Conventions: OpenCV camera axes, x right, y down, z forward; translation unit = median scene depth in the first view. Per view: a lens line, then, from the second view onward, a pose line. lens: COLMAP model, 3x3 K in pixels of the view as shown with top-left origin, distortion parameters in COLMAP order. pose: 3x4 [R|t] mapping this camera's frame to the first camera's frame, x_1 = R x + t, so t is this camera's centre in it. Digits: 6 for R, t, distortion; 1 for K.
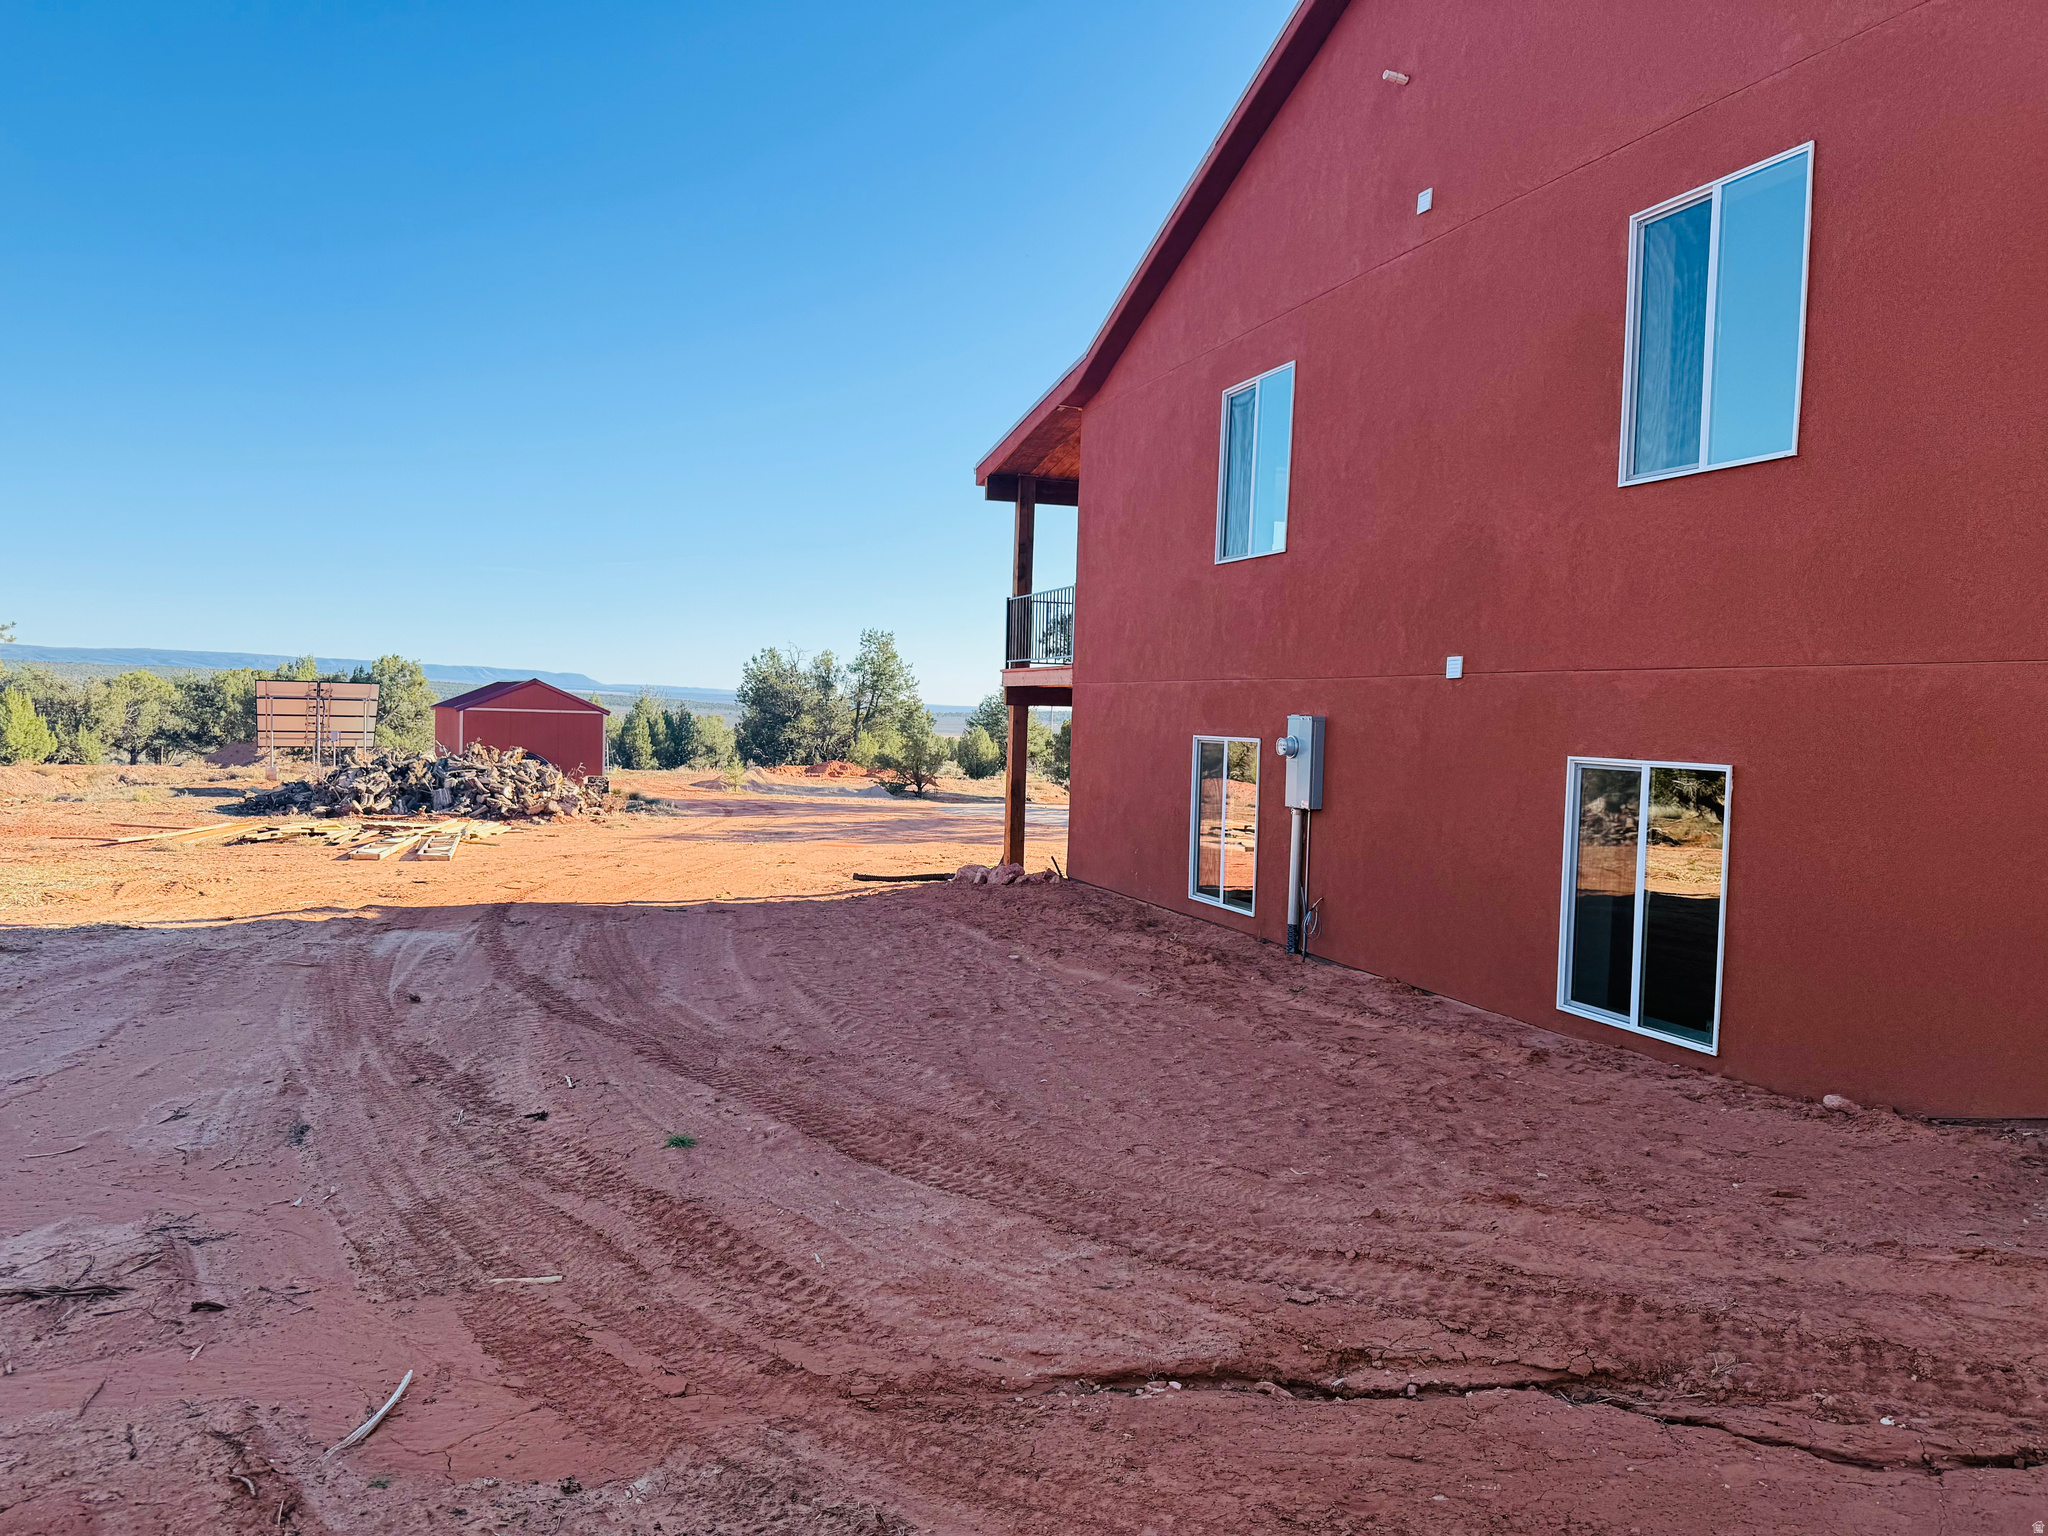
lens RADIAL K [[1446.0, 0, 1024.0], [0, 1446.0, 768.0], [0, 0, 1]] dist [-0.000487, -0.000401]
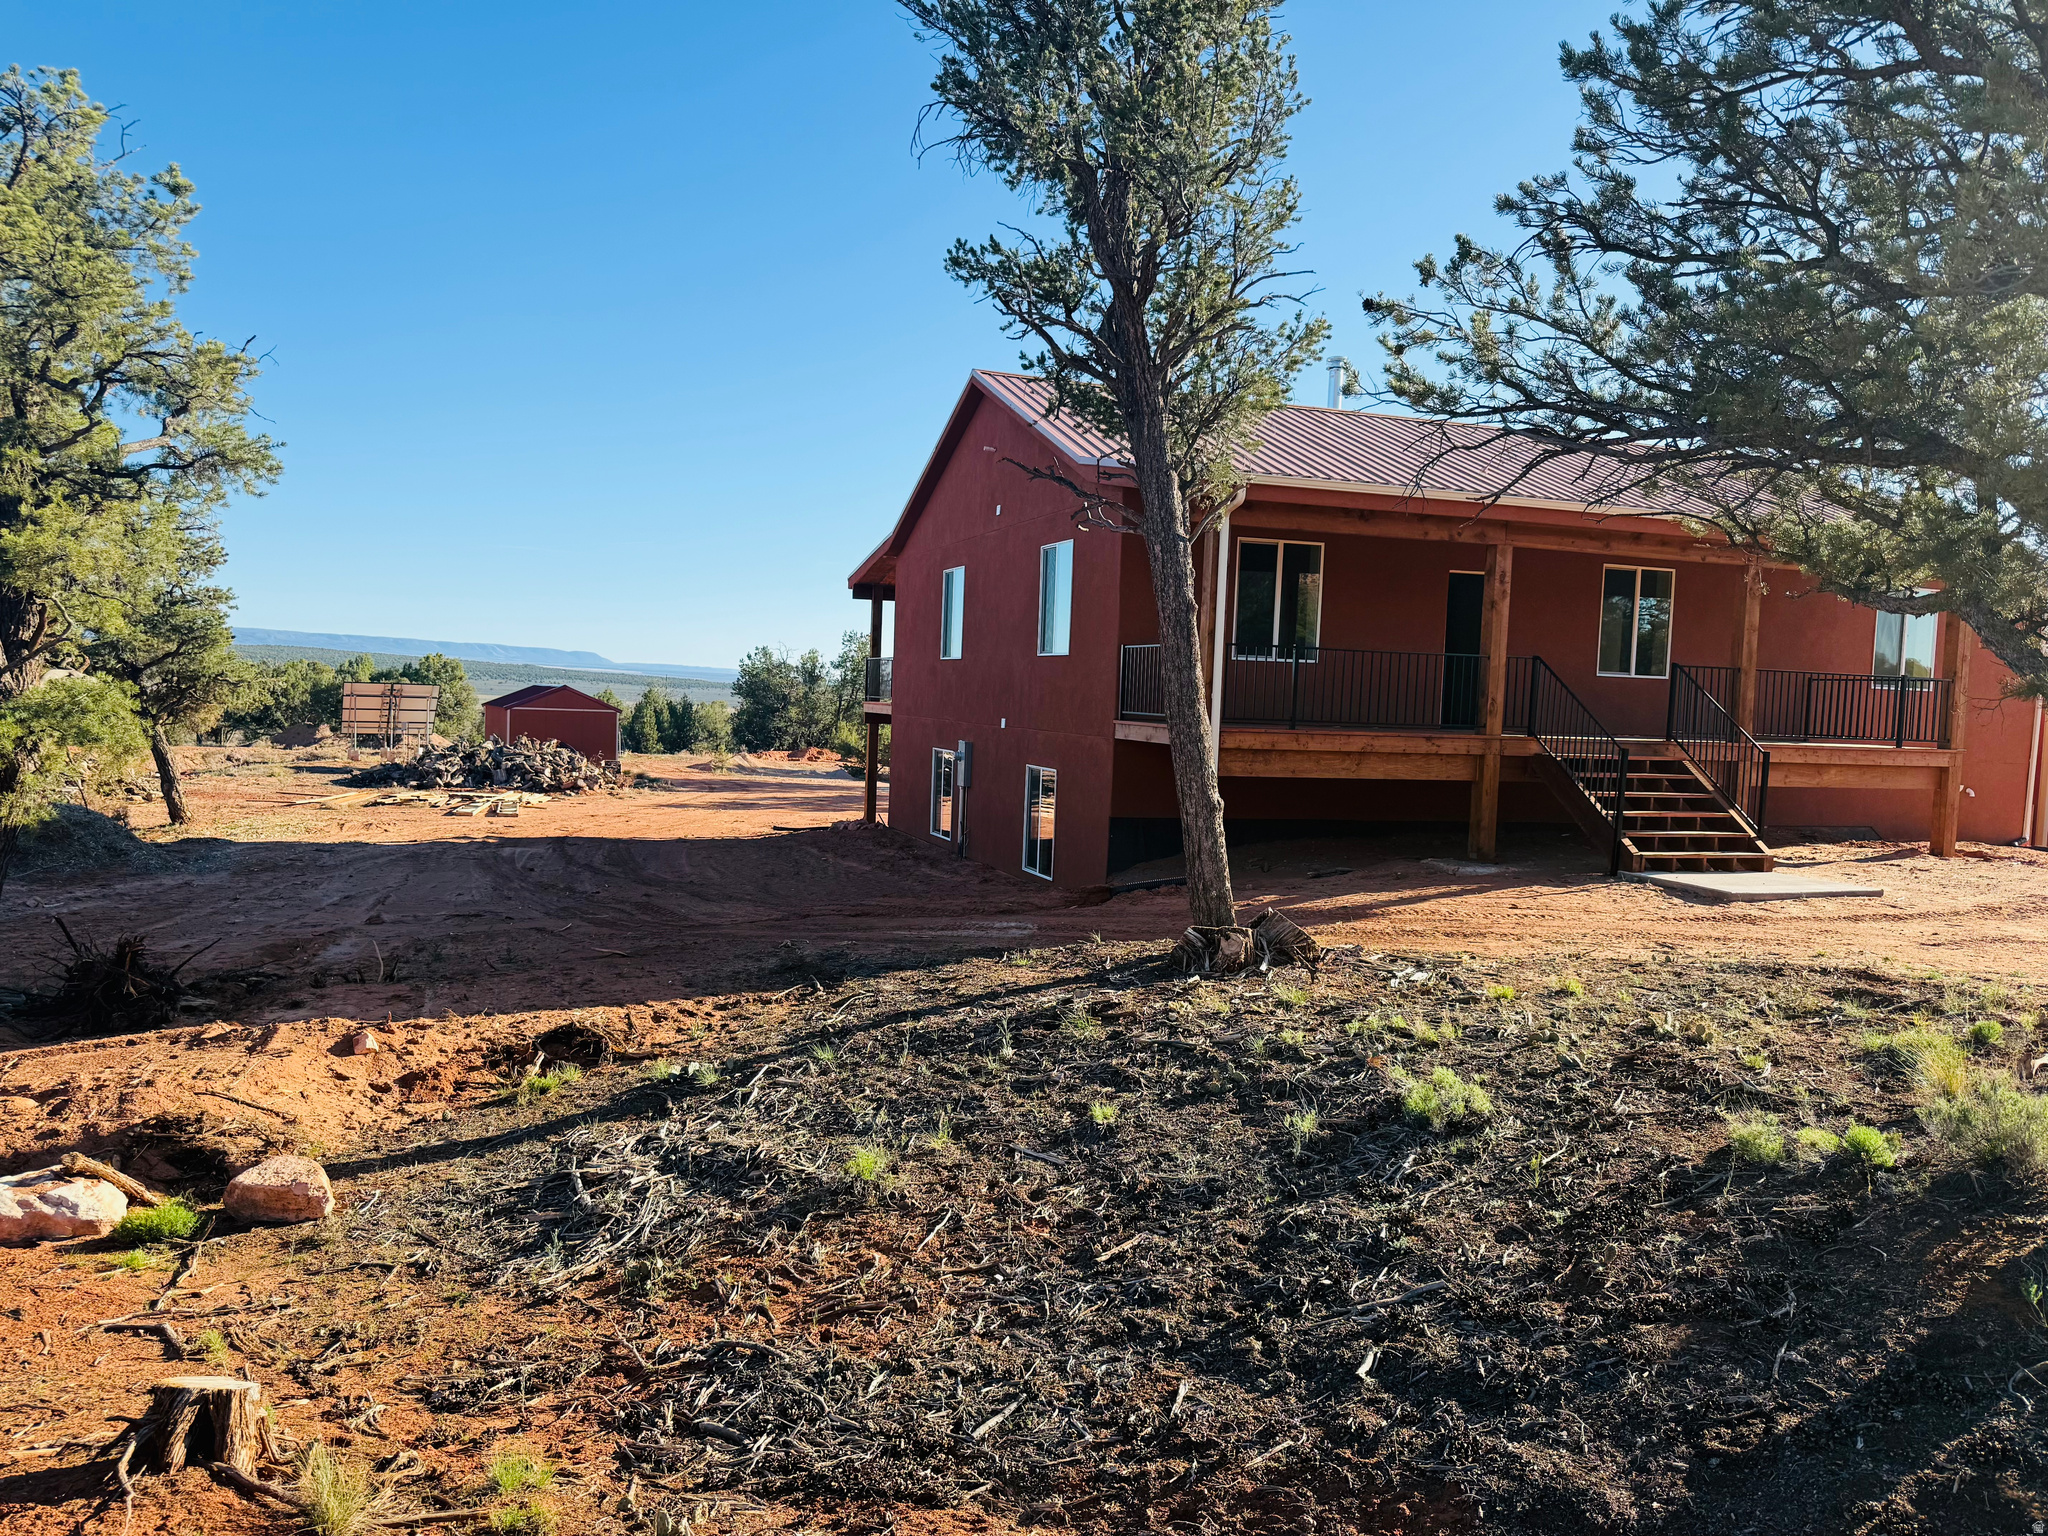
lens RADIAL K [[1446.0, 0, 1024.0], [0, 1446.0, 768.0], [0, 0, 1]] dist [-0.000487, -0.000401]
pose [[0.999931, 0.009320, -0.007175, 0.071552], [-0.009234, 0.999886, 0.011982, -0.005485], [0.007286, -0.011915, 0.999902, -0.251700]]
